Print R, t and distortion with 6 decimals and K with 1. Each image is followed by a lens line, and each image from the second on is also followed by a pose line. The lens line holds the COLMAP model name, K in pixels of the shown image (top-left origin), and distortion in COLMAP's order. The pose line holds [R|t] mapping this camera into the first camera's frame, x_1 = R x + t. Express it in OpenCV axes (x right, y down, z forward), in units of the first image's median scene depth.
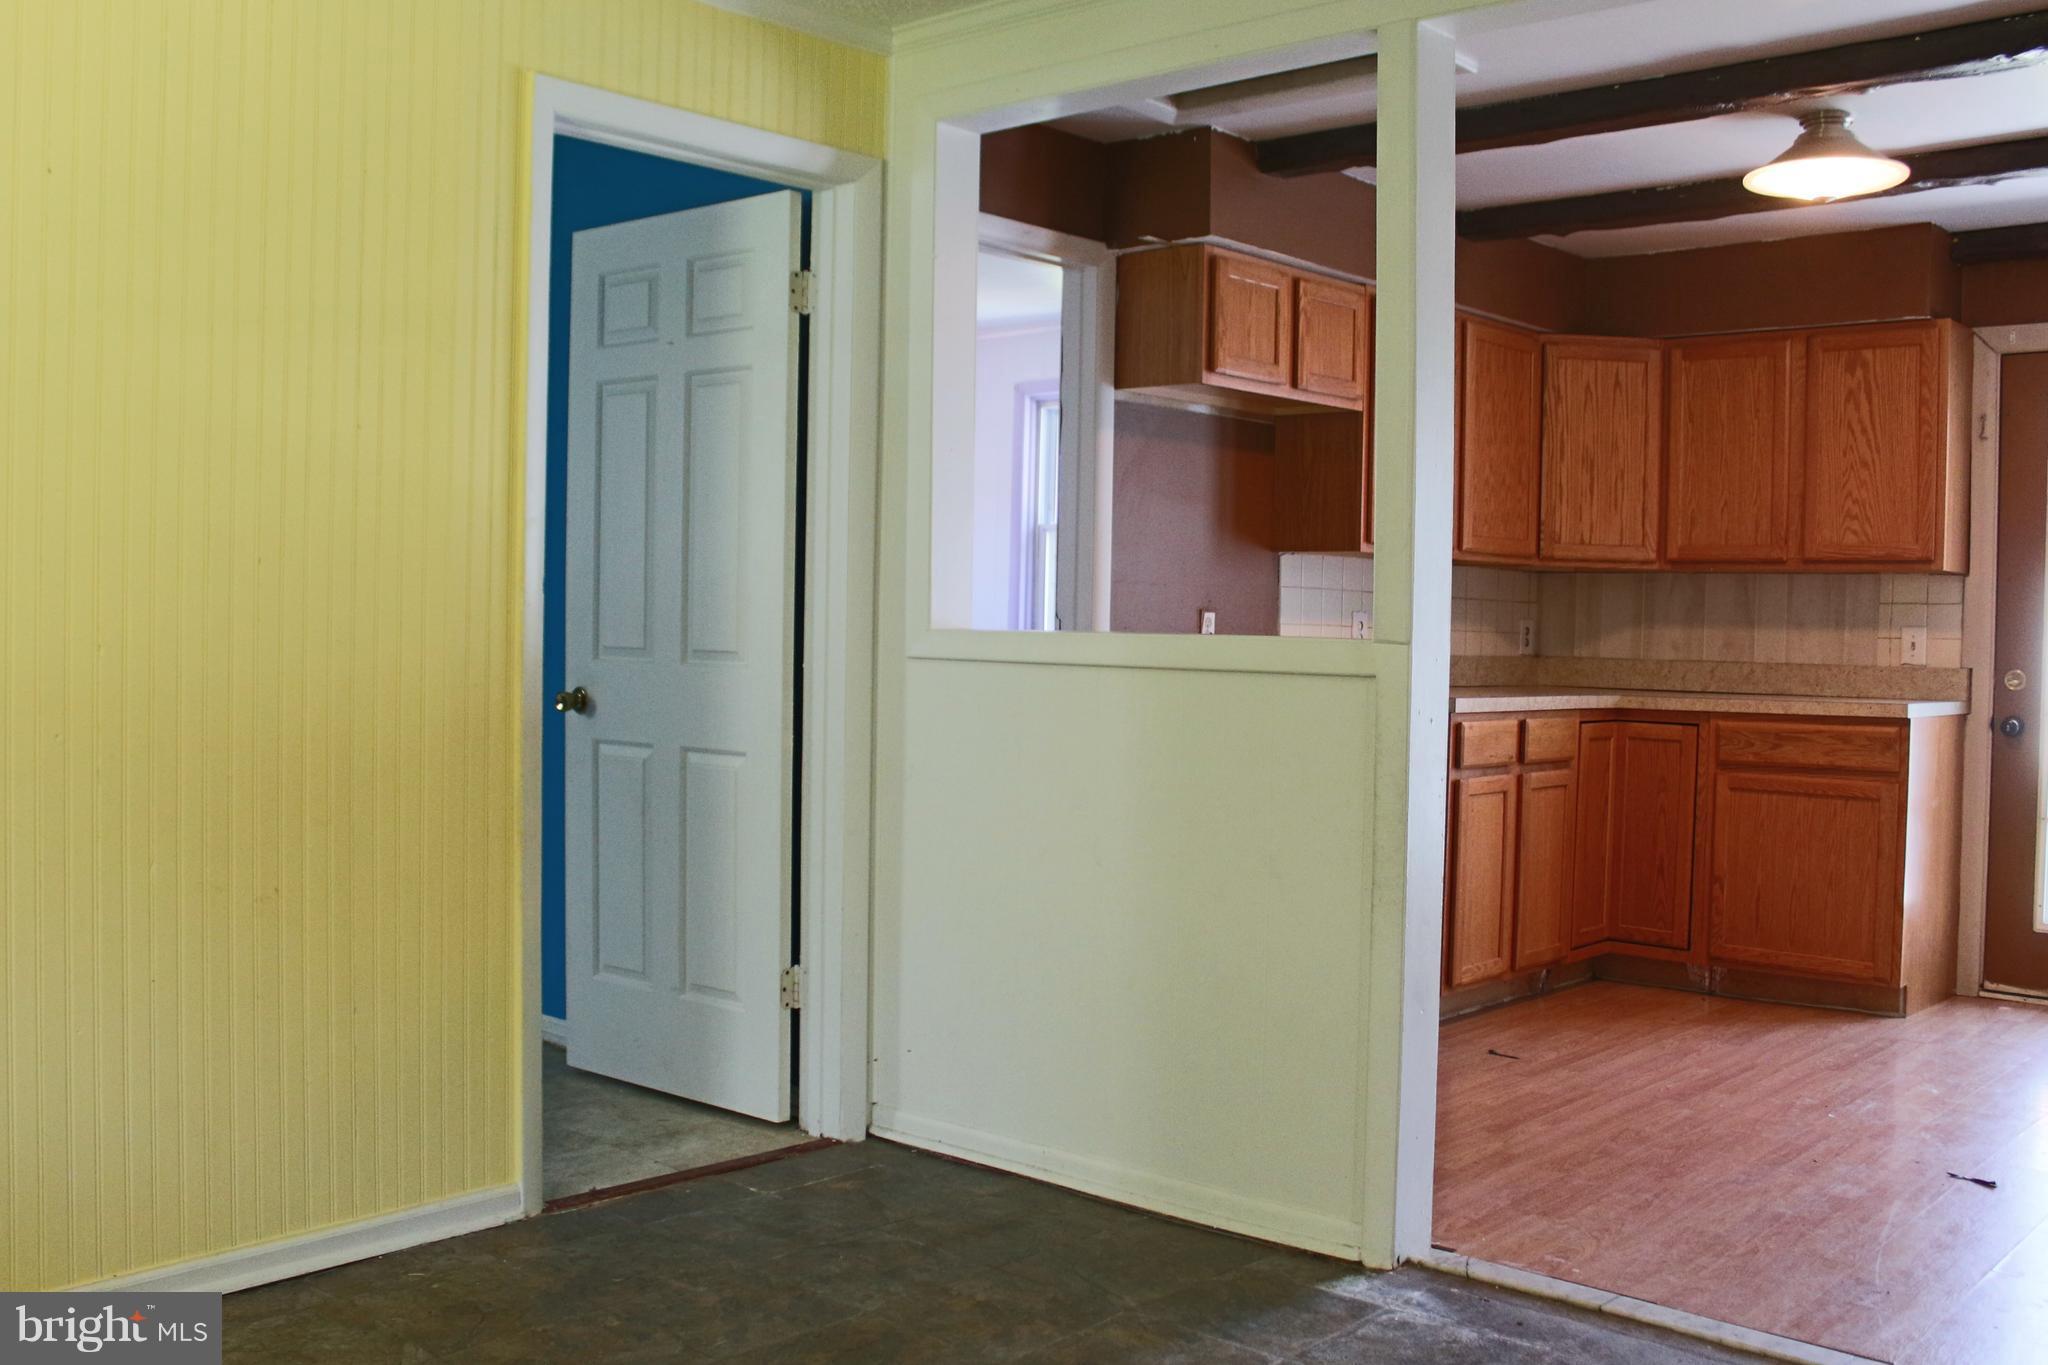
lens RADIAL K [[1921.2, 0, 983.1], [0, 1921.2, 671.1], [0, 0, 1]] dist [-0.171960, 0.174195]
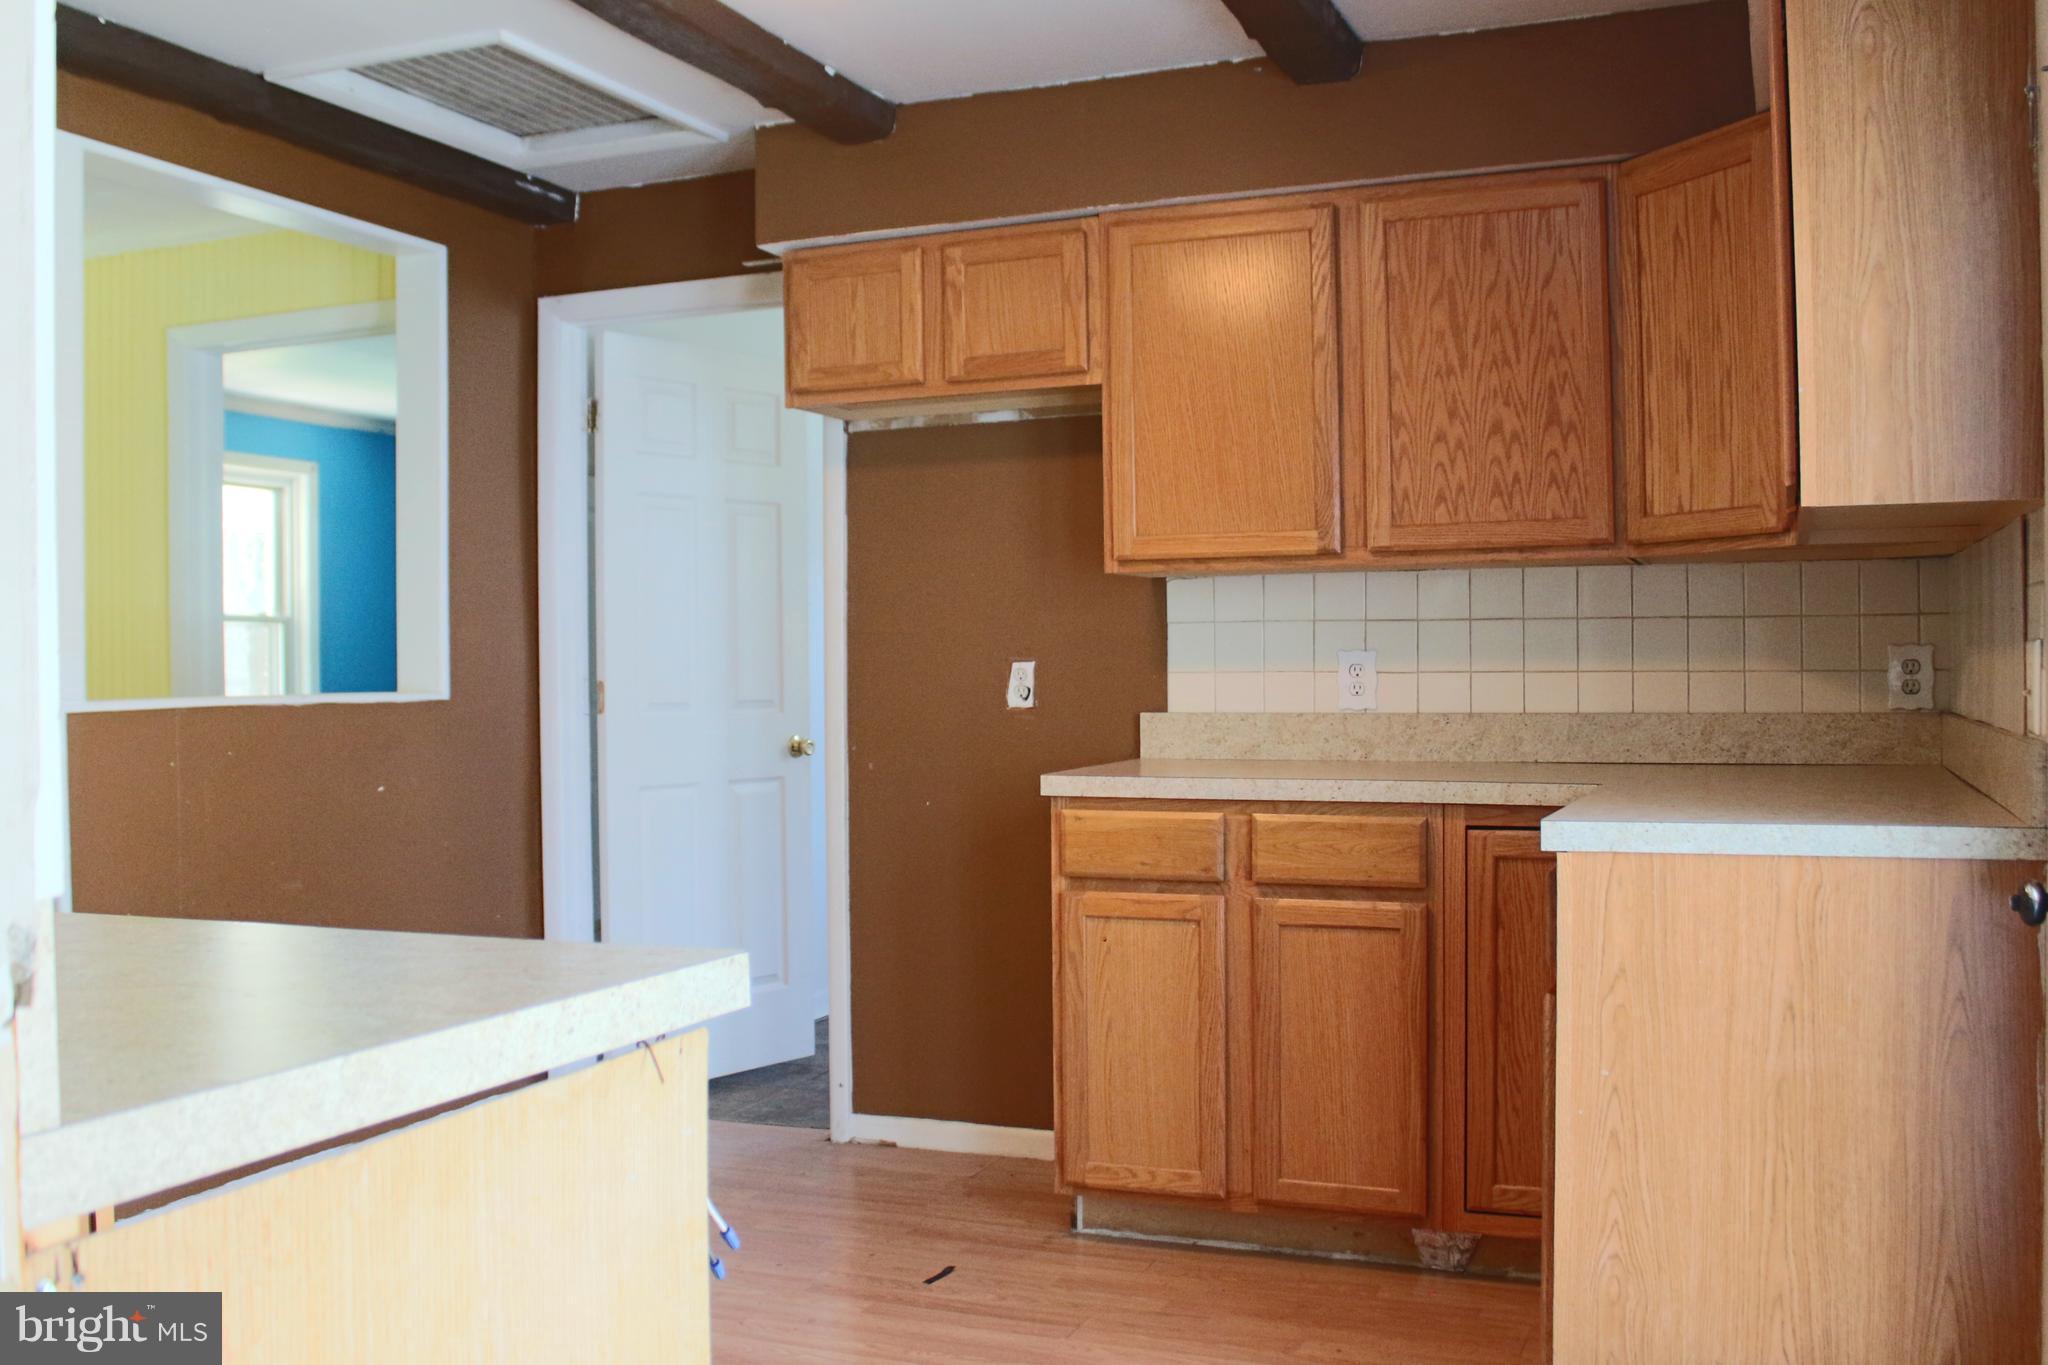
lens RADIAL K [[1921.2, 0, 983.1], [0, 1921.2, 671.1], [0, 0, 1]] dist [-0.171960, 0.174195]
pose [[0.335553, -0.018435, -0.941841, 0.772560], [-0.004429, 0.999767, -0.021147, -0.007924], [0.942011, 0.011268, 0.335393, 0.619295]]
